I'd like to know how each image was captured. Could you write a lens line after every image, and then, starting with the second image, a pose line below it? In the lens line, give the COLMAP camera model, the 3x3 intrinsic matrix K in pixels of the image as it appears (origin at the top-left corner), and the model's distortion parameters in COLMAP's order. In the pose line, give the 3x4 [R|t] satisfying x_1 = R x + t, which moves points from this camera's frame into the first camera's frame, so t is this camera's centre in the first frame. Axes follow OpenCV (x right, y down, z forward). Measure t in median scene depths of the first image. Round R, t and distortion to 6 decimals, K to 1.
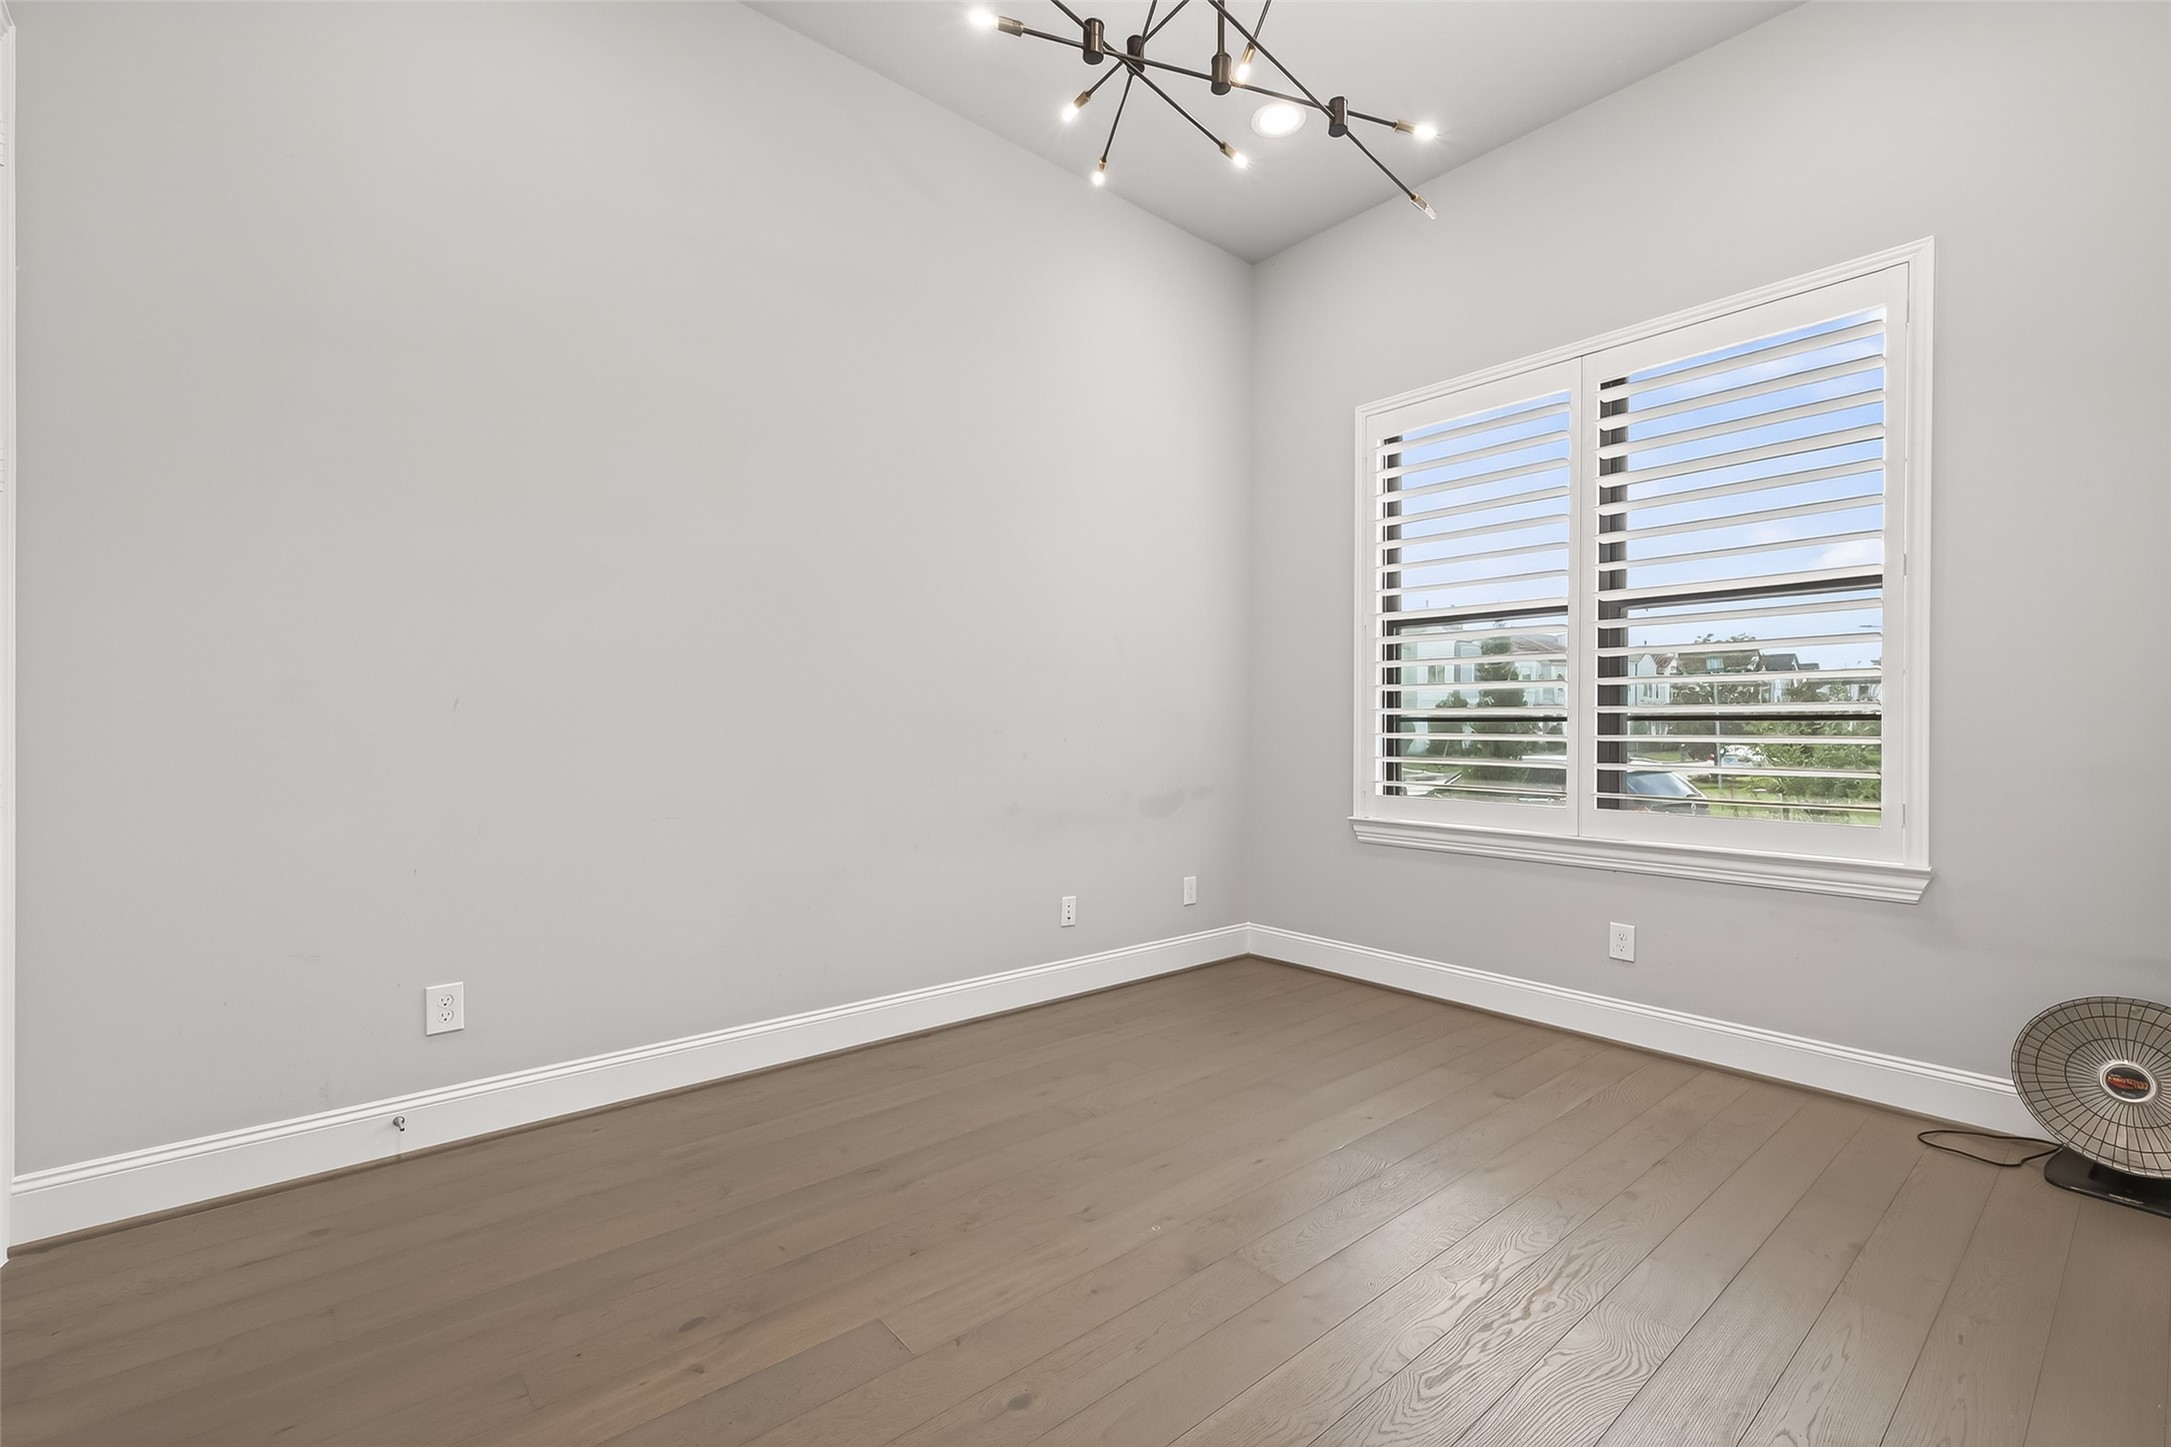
lens RADIAL K [[930.1, 0, 1094.5], [0, 930.1, 729.0], [0, 0, 1]] dist [0.001099, -0.000072]
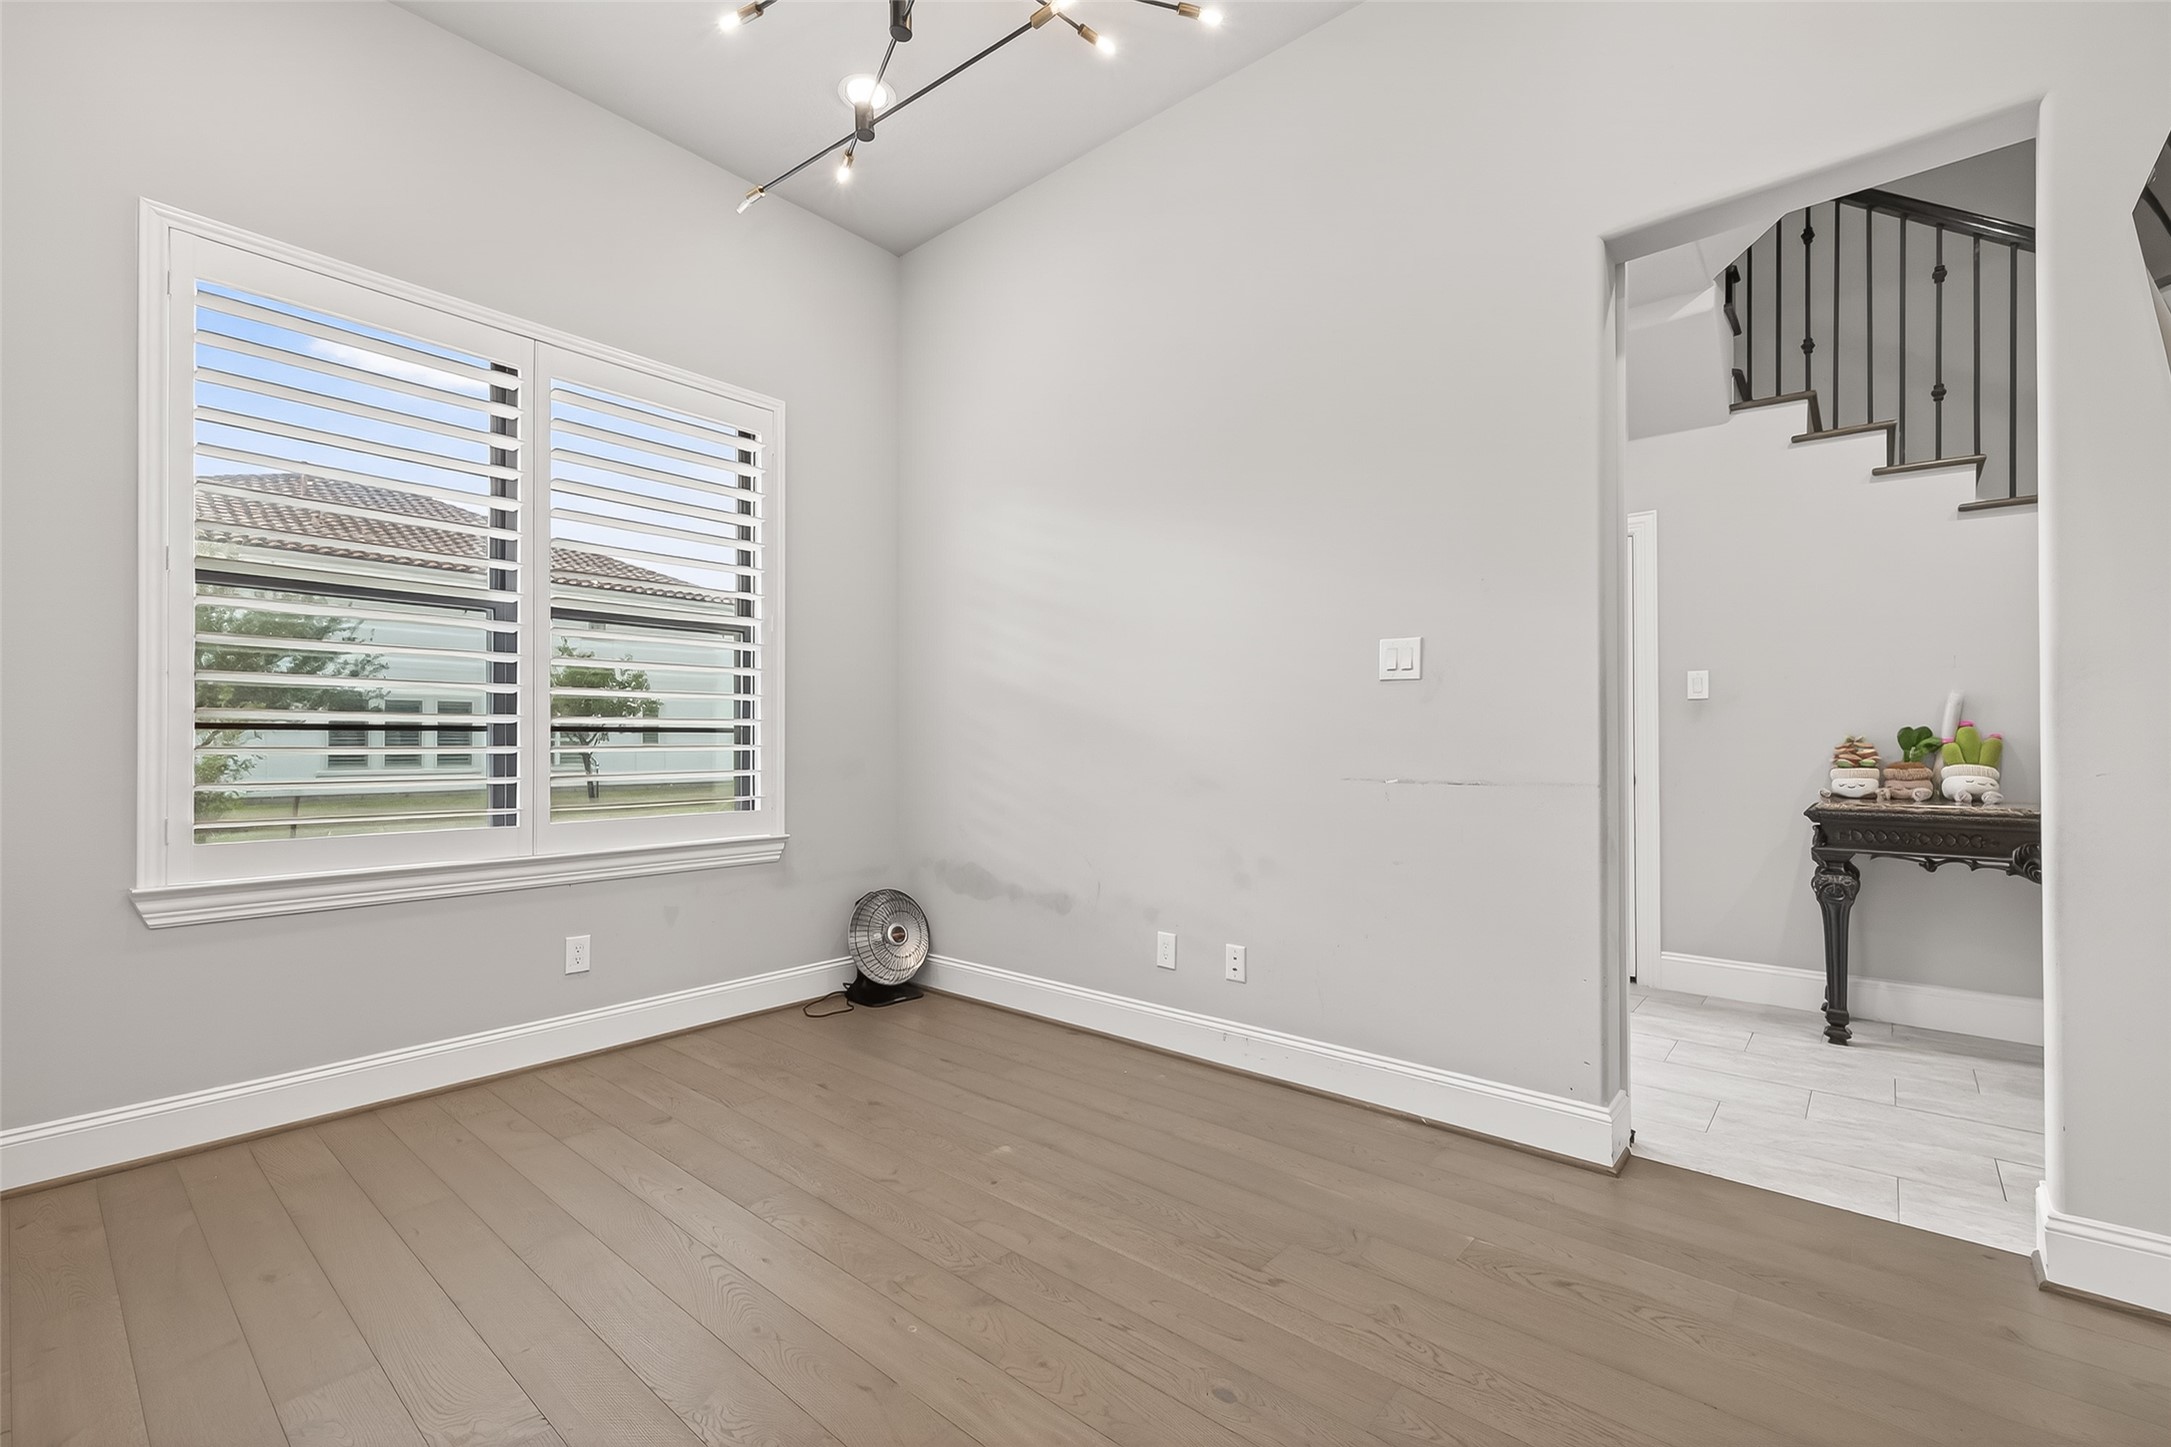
lens RADIAL K [[930.1, 0, 1103.3], [0, 930.1, 738.4], [0, 0, 1]] dist [0.001099, -0.000072]
pose [[-0.164862, -0.000464, 0.986317, -0.522624], [-0.000423, 1.000000, 0.000399, -0.001997], [-0.986317, -0.000351, -0.164862, 0.632253]]
